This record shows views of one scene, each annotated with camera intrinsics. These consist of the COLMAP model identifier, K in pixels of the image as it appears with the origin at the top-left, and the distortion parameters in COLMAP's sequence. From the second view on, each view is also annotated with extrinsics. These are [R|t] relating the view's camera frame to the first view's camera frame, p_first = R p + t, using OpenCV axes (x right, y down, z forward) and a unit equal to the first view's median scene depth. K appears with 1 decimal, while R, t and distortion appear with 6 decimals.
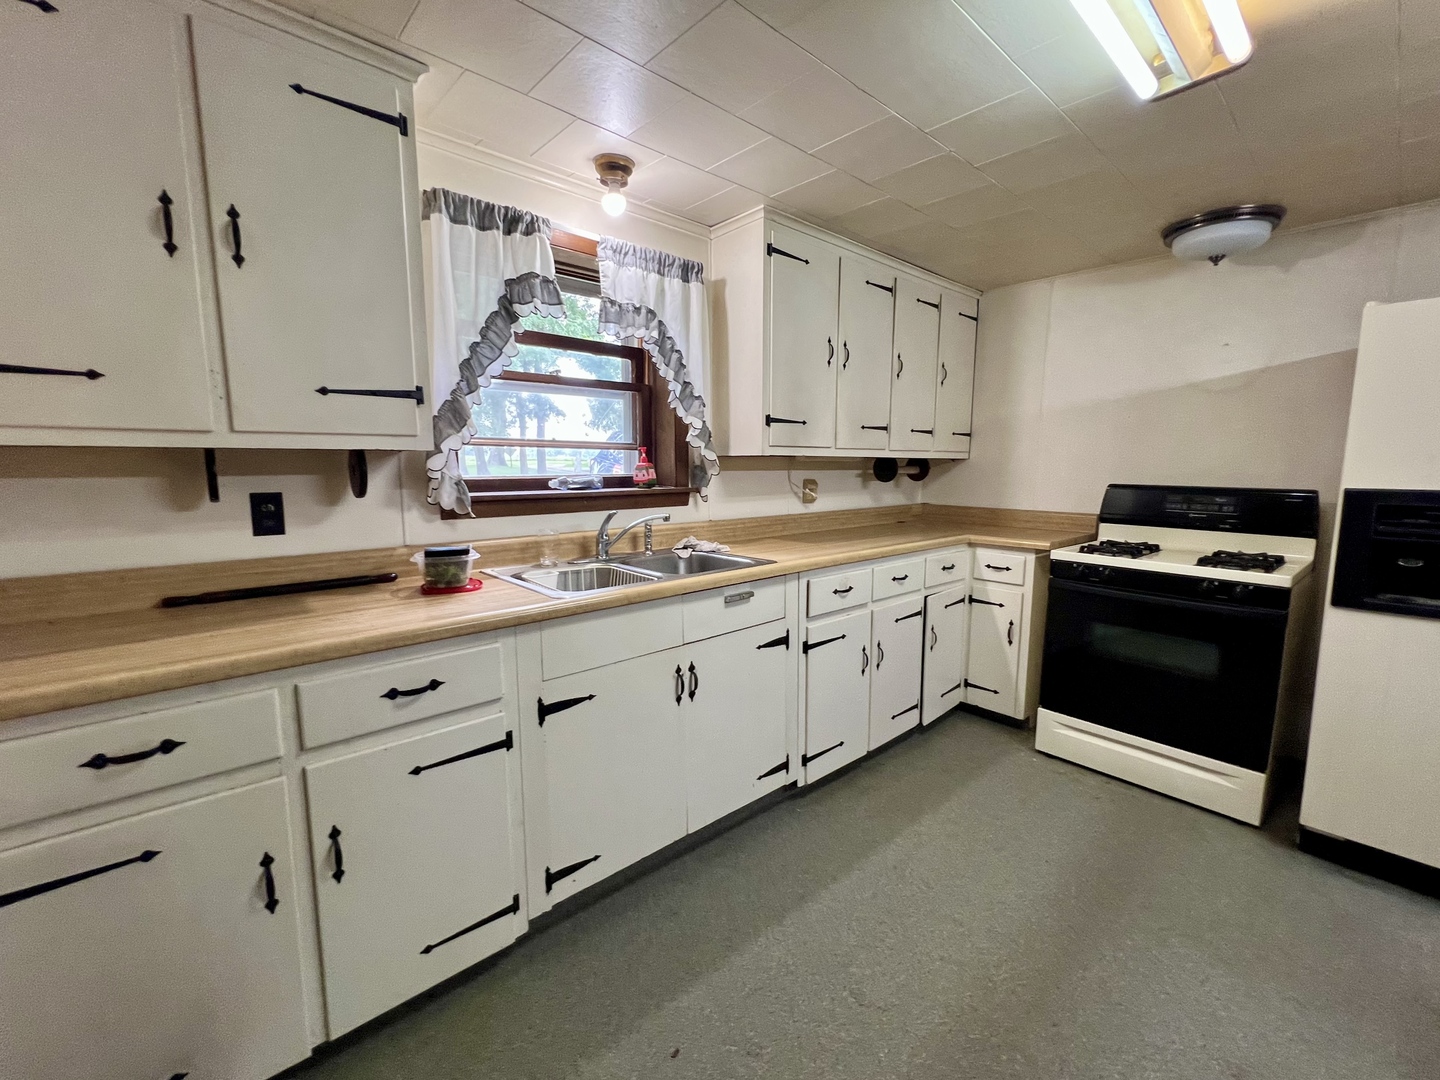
lens RADIAL K [[607.8, 0, 720.0], [0, 607.8, 540.0], [0, 0, 1]] dist [-0.001495, 0.000235]
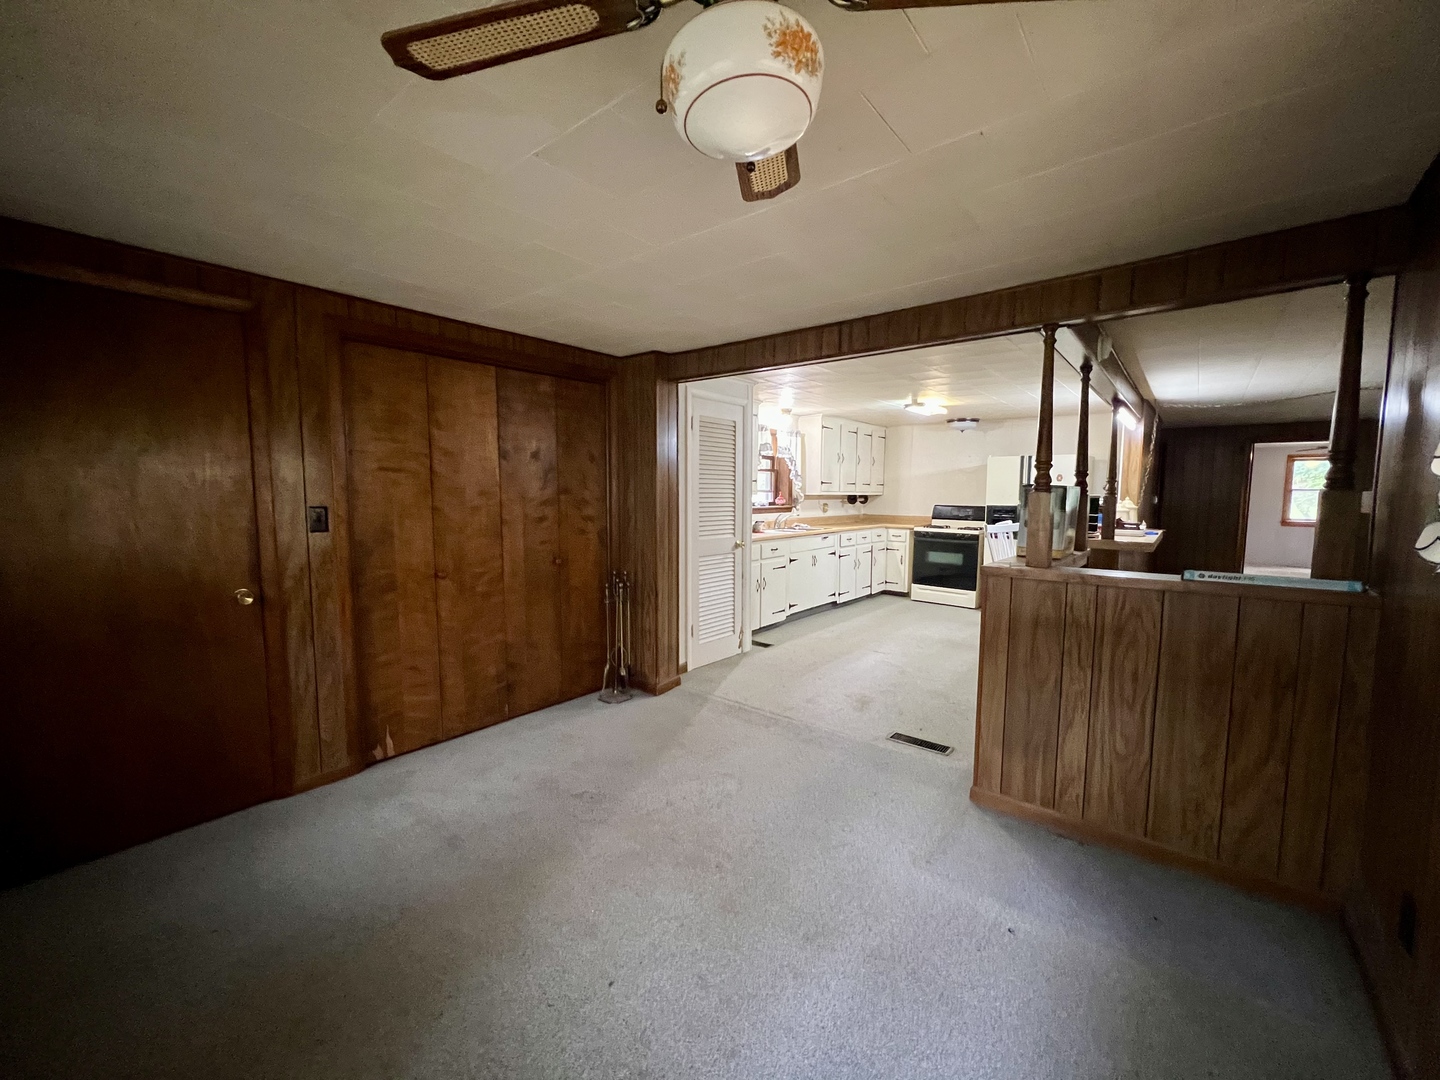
lens RADIAL K [[577.5, 0, 721.3], [0, 577.5, 539.2], [0, 0, 1]] dist [-0.001818, 0.000180]
pose [[0.989437, -0.008449, 0.144719, -0.830461], [0.014495, 0.999063, -0.040777, 0.187061], [-0.144239, 0.042444, 0.988632, -1.725386]]
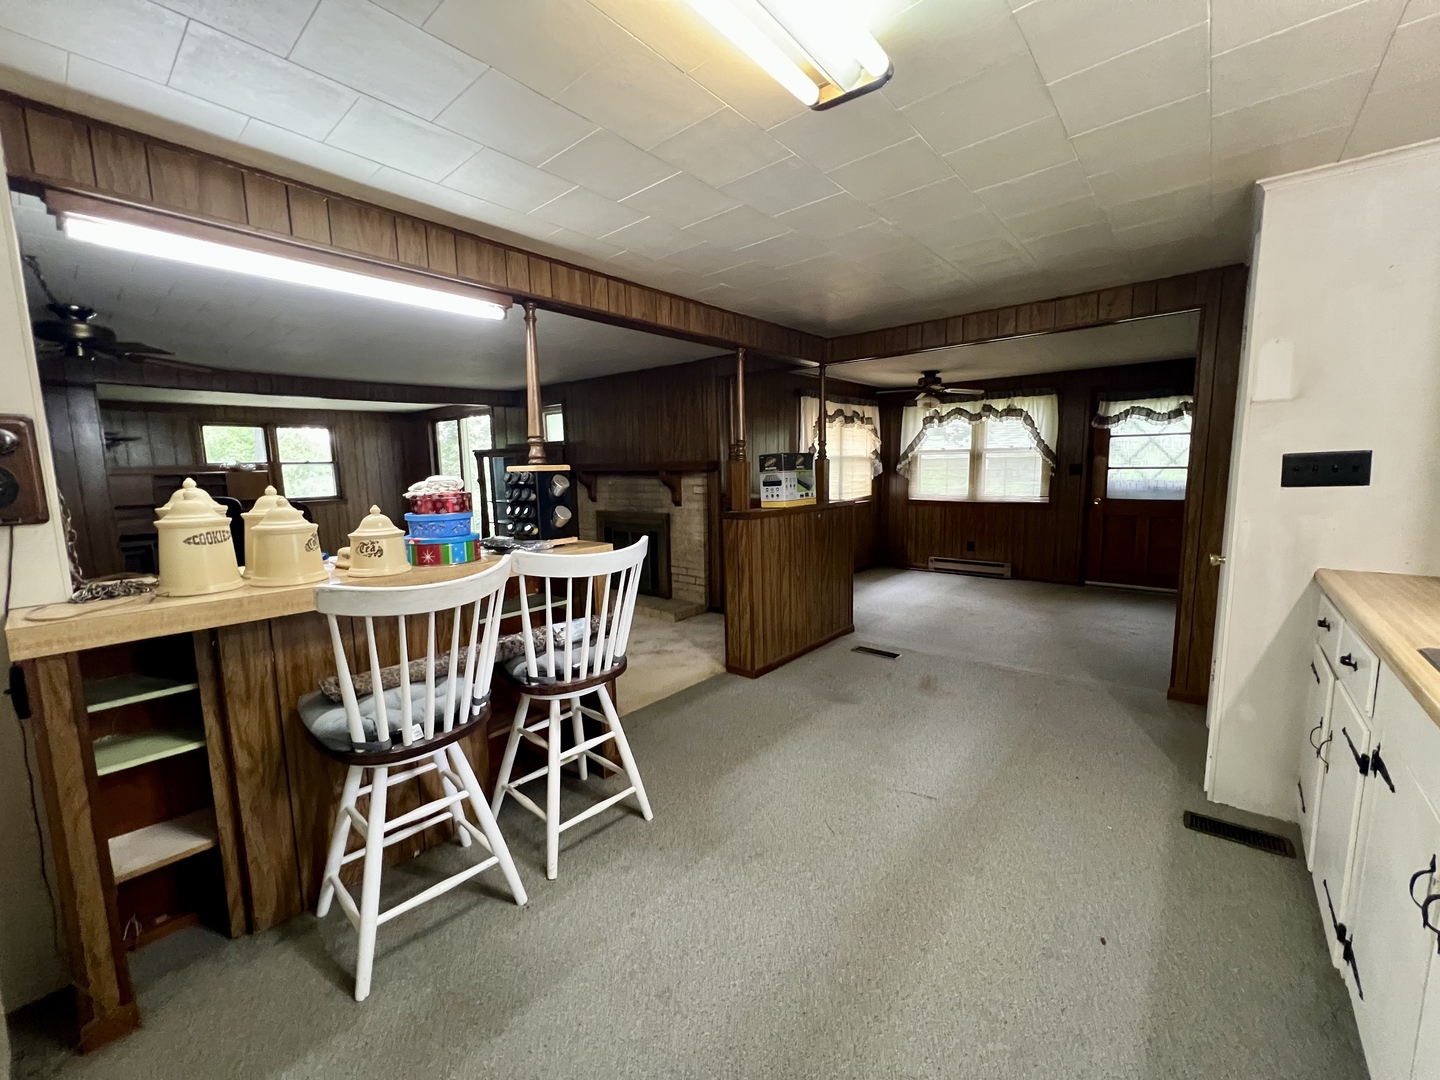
lens RADIAL K [[577.5, 0, 721.3], [0, 577.5, 539.2], [0, 0, 1]] dist [-0.001818, 0.000180]
pose [[-0.991013, 0.034143, -0.129333, 0.458760], [0.000511, 0.967835, 0.251587, -0.147211], [0.133763, 0.249260, -0.959154, 1.008143]]
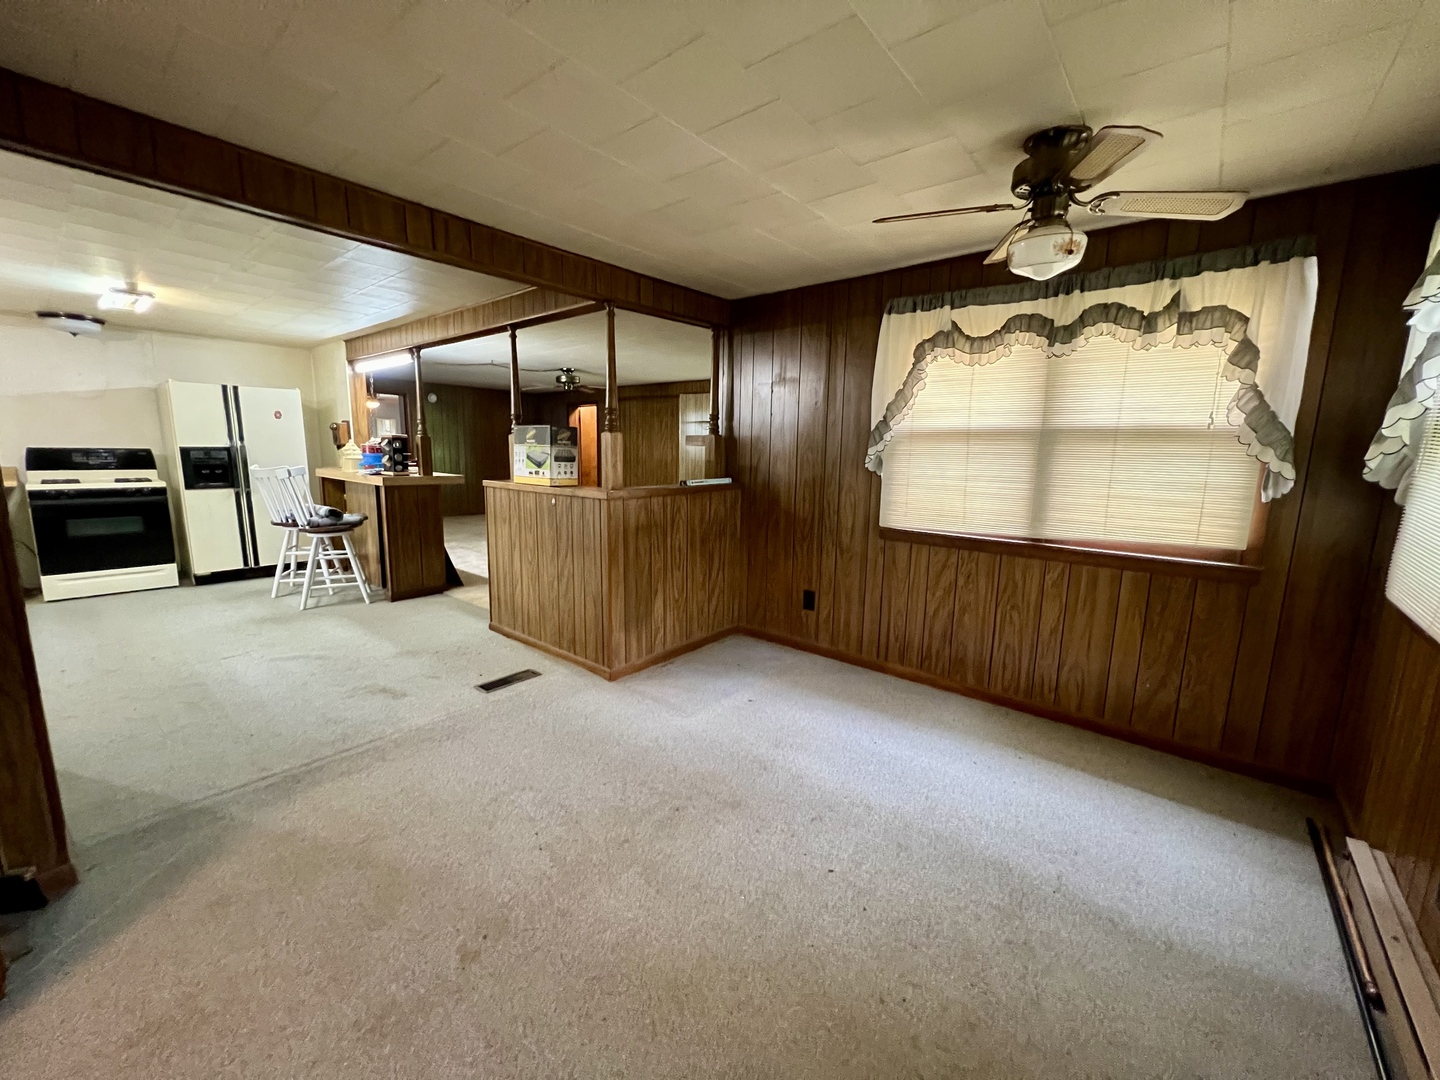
lens RADIAL K [[576.9, 0, 725.3], [0, 576.9, 537.3], [0, 0, 1]] dist [0.000268, -0.000036]
pose [[-0.136404, -0.161348, 0.977426, -1.515885], [0.108756, 0.978245, 0.176661, 0.098356], [-0.984666, 0.130398, -0.115889, -0.852626]]
